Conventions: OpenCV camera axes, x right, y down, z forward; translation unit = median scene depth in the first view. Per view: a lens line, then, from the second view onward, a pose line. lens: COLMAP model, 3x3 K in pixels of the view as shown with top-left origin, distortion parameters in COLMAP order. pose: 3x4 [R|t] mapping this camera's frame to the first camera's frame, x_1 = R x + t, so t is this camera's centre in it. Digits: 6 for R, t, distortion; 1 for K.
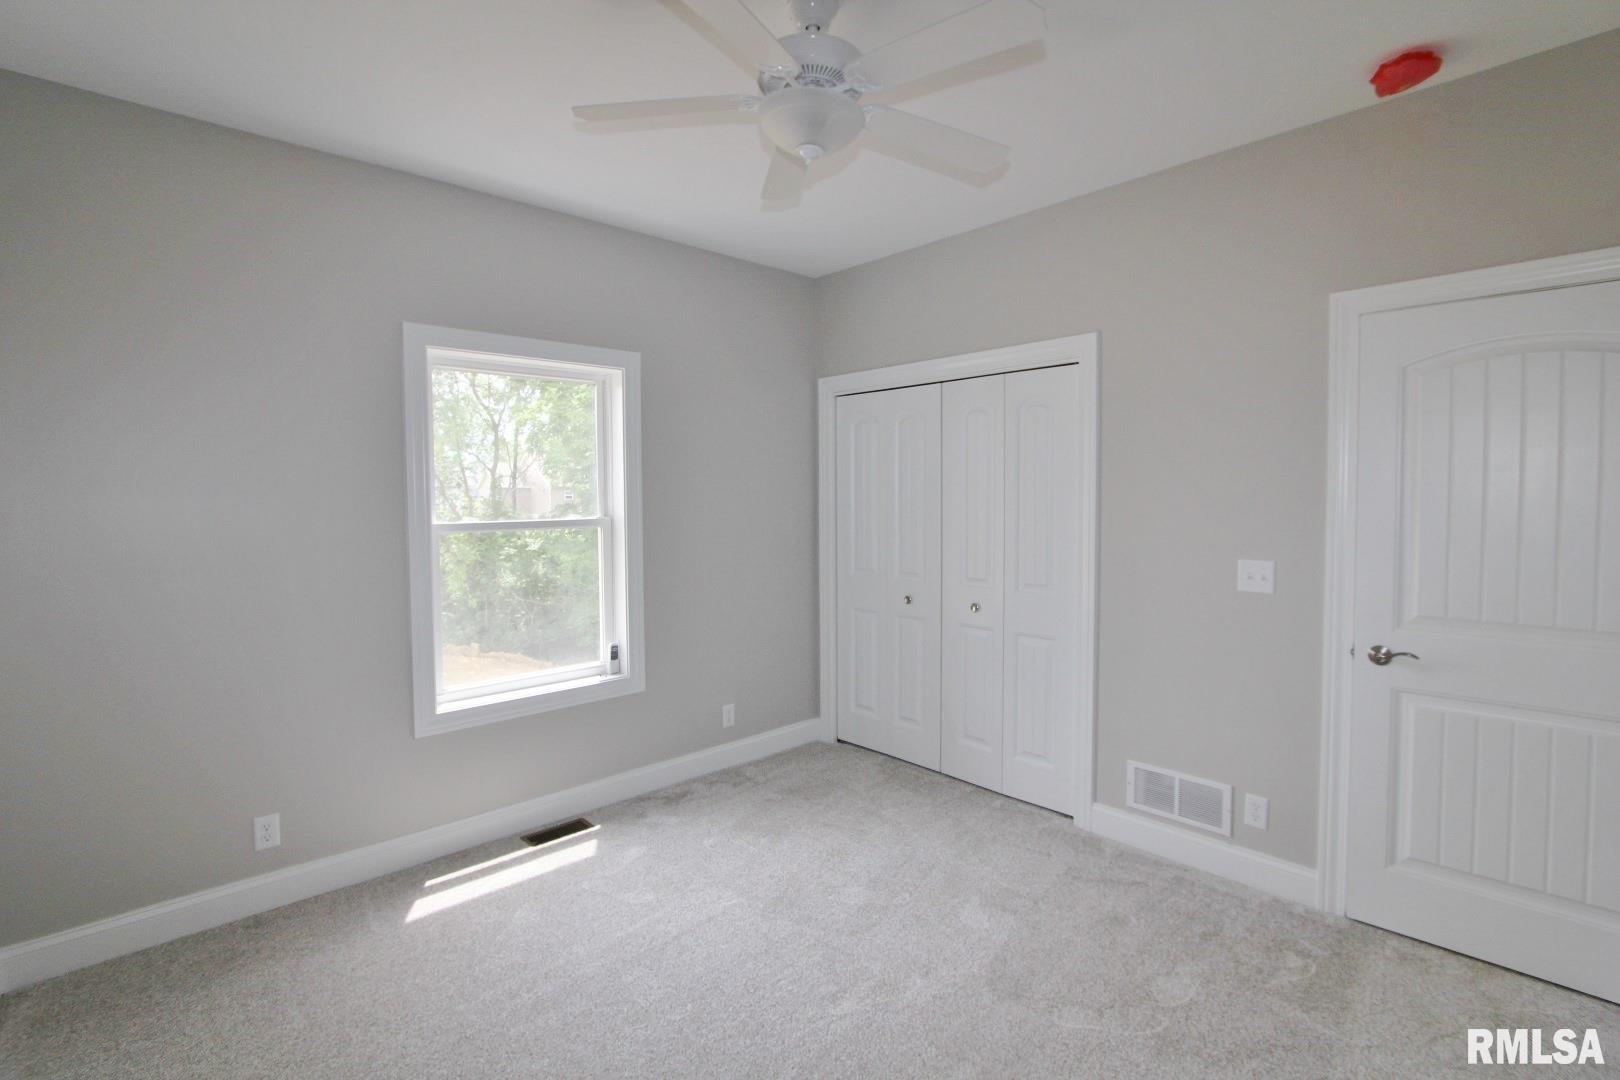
lens RADIAL K [[760.7, 0, 812.3], [0, 760.7, 523.9], [0, 0, 1]] dist [-0.001037, 0.000542]
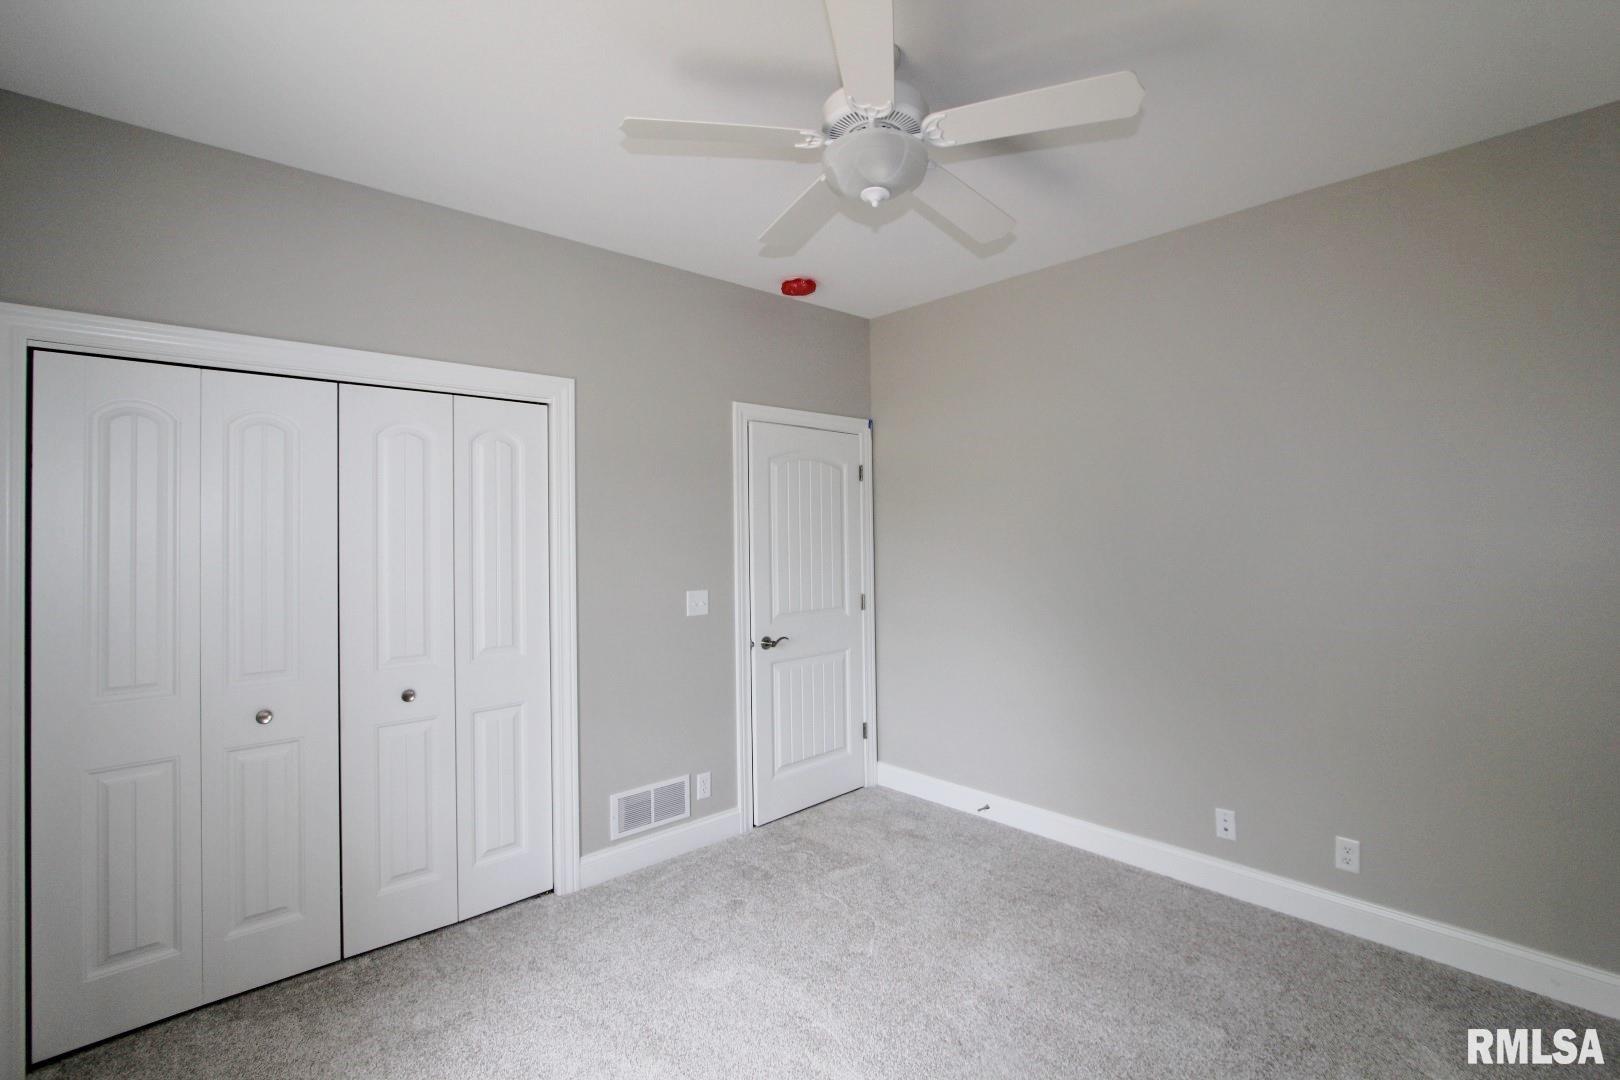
lens RADIAL K [[760.7, 0, 812.3], [0, 760.7, 523.9], [0, 0, 1]] dist [-0.001037, 0.000542]
pose [[-0.002959, 0.022558, 0.999741, -0.635172], [0.054259, 0.998276, -0.022364, -0.022747], [-0.998523, 0.054178, -0.004178, 0.709991]]
